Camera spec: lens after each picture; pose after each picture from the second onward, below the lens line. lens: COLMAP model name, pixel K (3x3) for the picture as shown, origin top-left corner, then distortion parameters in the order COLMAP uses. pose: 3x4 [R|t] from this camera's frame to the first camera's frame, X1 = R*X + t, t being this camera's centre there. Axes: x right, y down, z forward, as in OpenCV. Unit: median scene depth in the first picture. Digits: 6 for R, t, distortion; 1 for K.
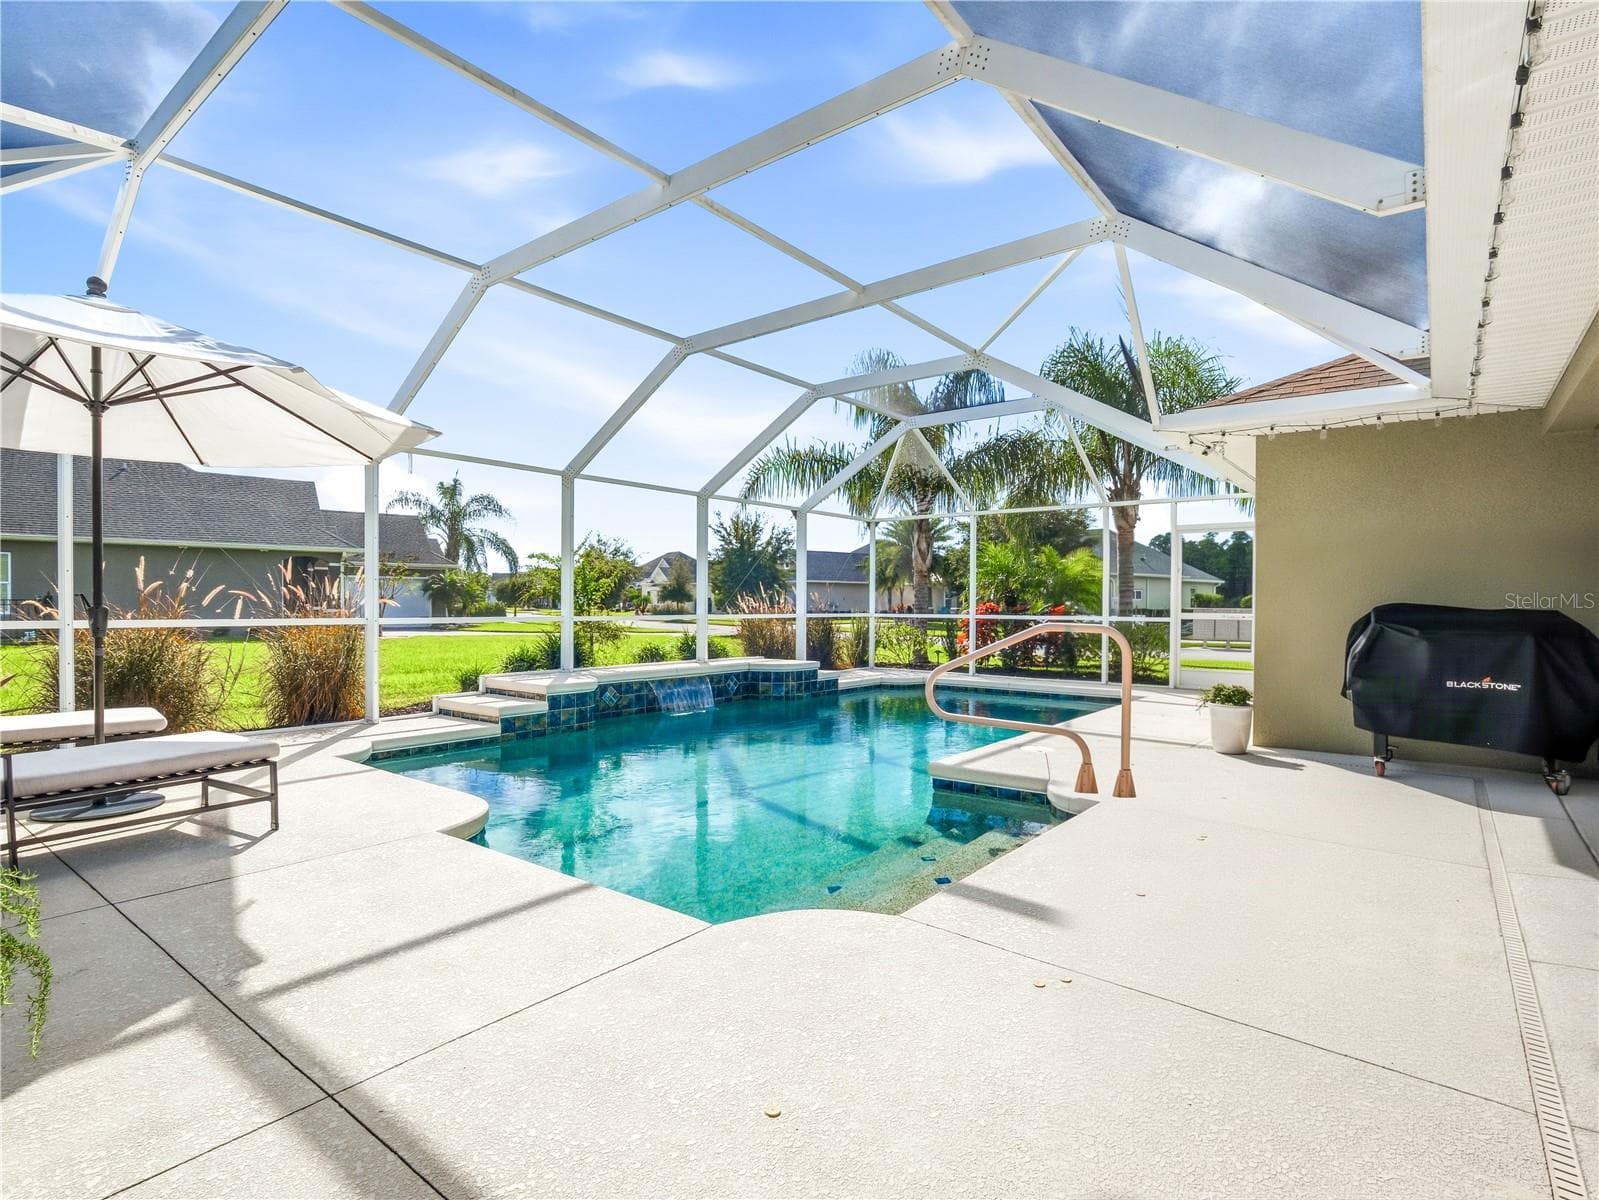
lens RADIAL K [[799.8, 0, 806.1], [0, 799.8, 606.6], [0, 0, 1]] dist [-0.001072, -0.000231]
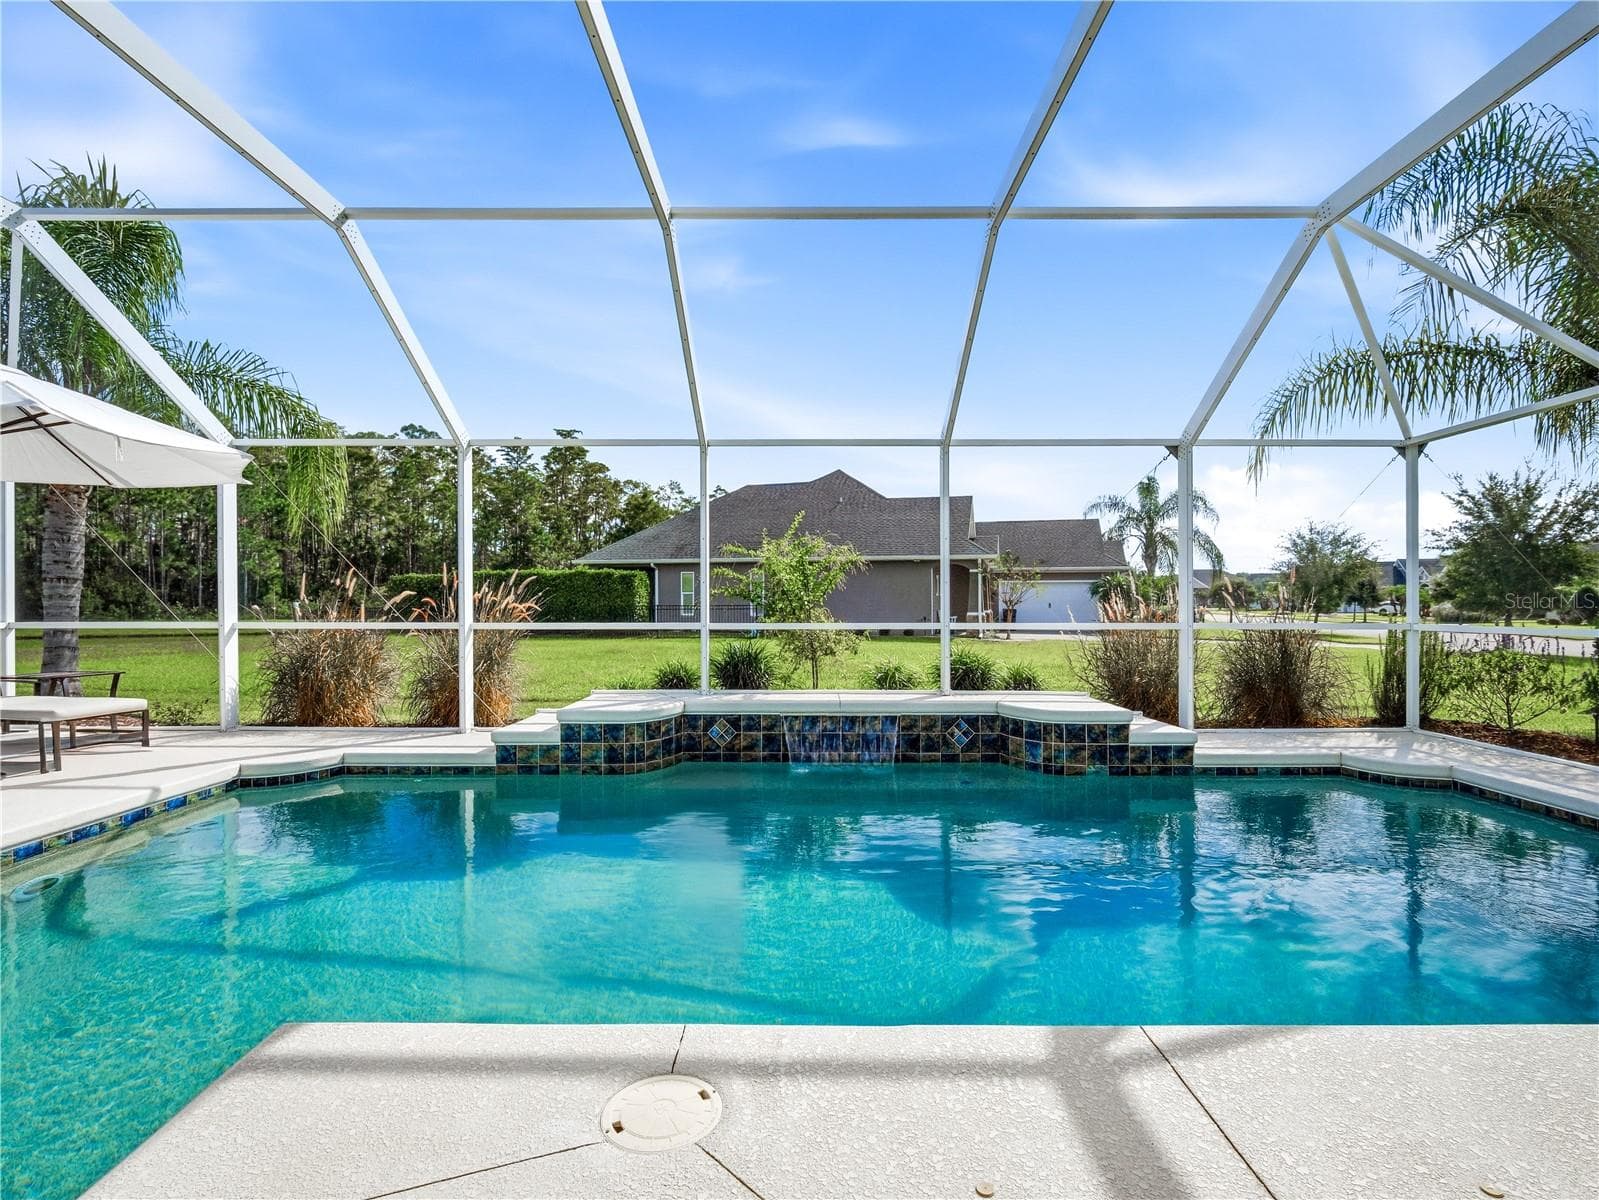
lens RADIAL K [[799.8, 0, 806.1], [0, 799.8, 606.6], [0, 0, 1]] dist [-0.001072, -0.000231]
pose [[0.615449, -0.005577, -0.788157, 0.318350], [0.000975, 0.999980, -0.006314, 0.000507], [0.788176, 0.003117, 0.615442, 0.495342]]
